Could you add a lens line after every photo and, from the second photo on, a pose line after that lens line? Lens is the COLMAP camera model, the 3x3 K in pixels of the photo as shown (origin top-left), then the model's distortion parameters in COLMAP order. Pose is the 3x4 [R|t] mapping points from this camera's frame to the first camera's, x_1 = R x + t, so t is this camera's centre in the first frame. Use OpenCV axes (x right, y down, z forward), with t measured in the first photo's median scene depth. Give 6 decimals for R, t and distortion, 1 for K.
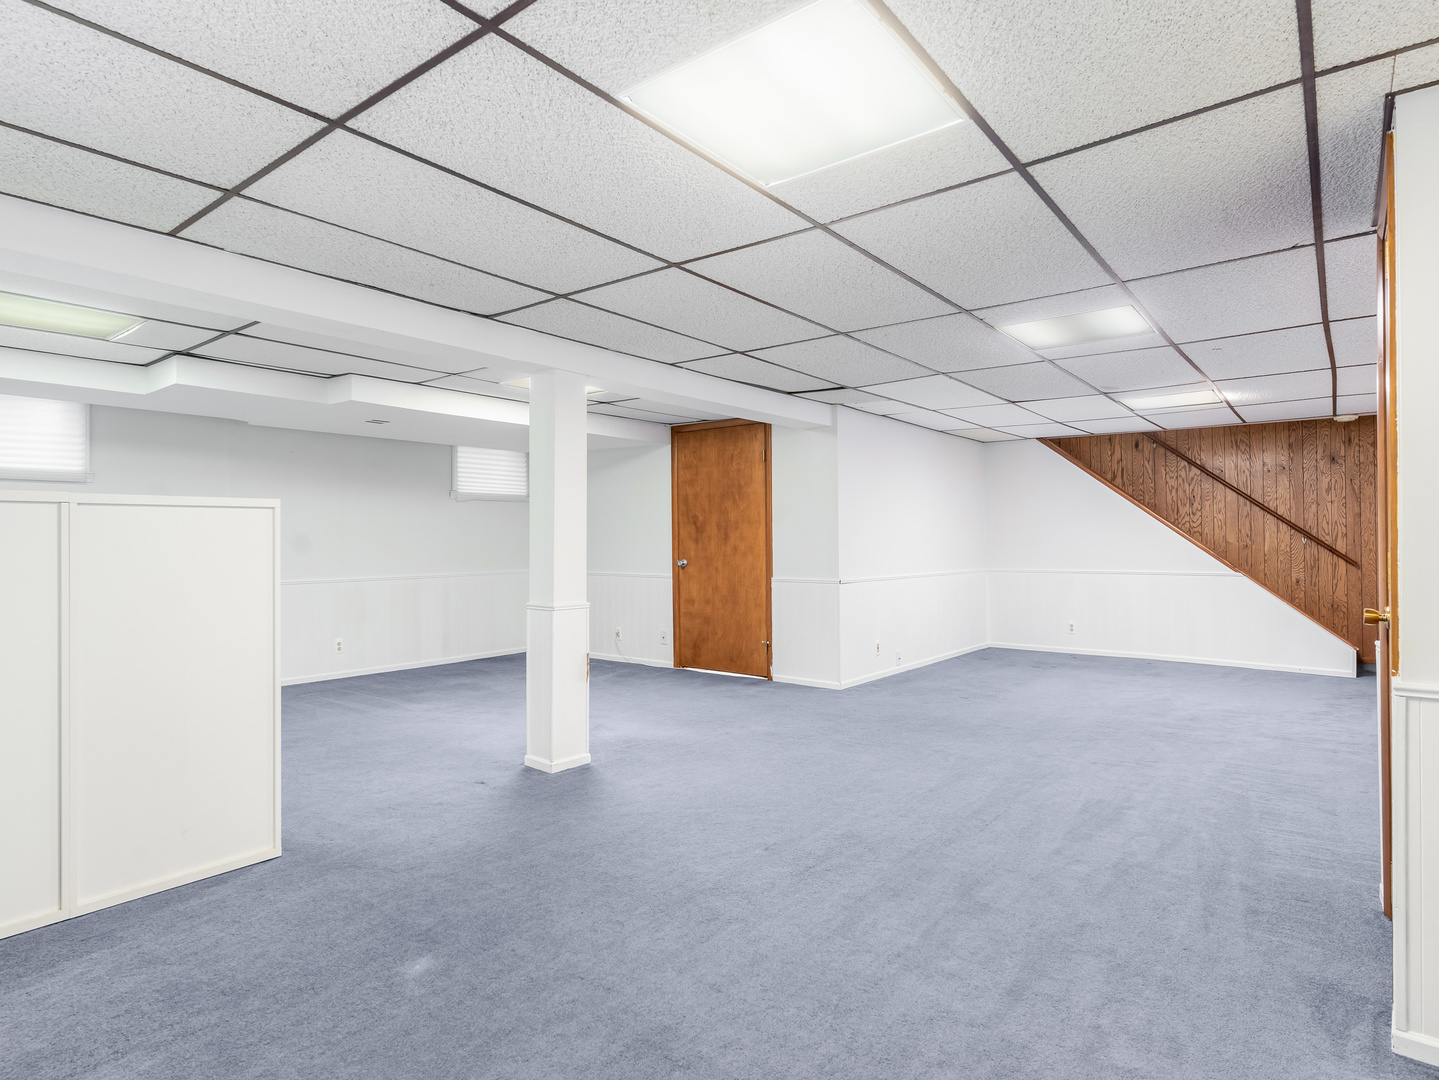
lens RADIAL K [[780.5, 0, 717.8], [0, 780.5, 539.3], [0, 0, 1]] dist [0.001684, -0.001382]
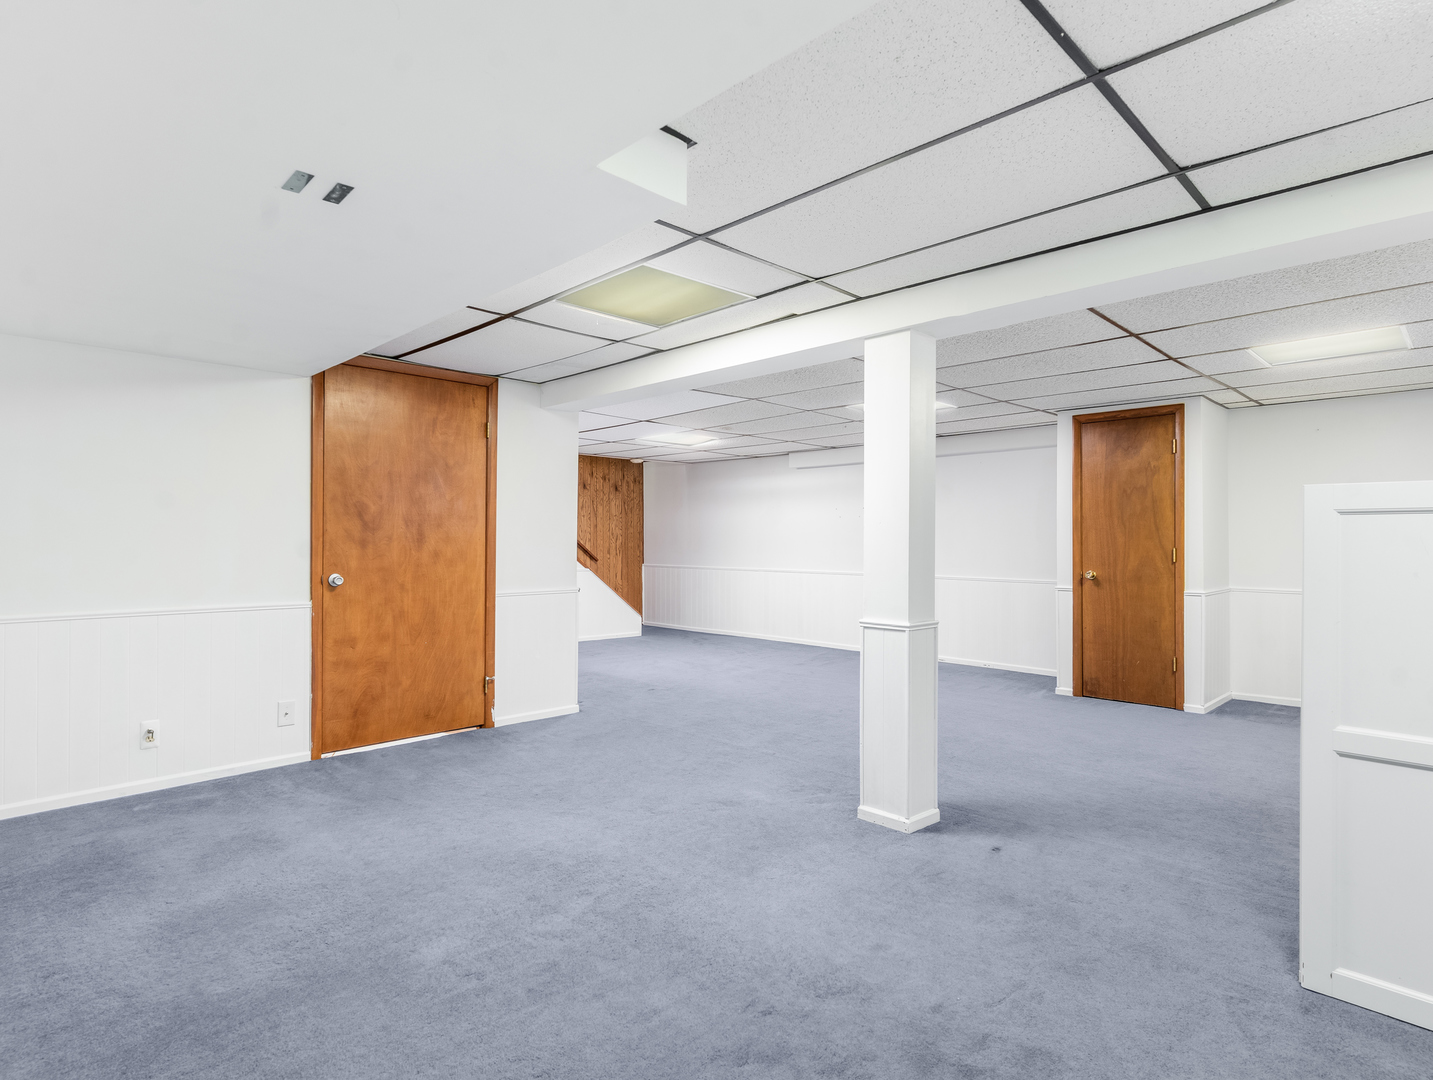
lens RADIAL K [[777.2, 0, 713.1], [0, 777.2, 540.7], [0, 0, 1]] dist [0.001684, -0.001382]
pose [[0.134847, 0.005569, 0.990851, -0.616423], [-0.004823, 0.999976, -0.004964, 0.001576], [-0.990855, -0.004110, 0.134871, 0.646203]]
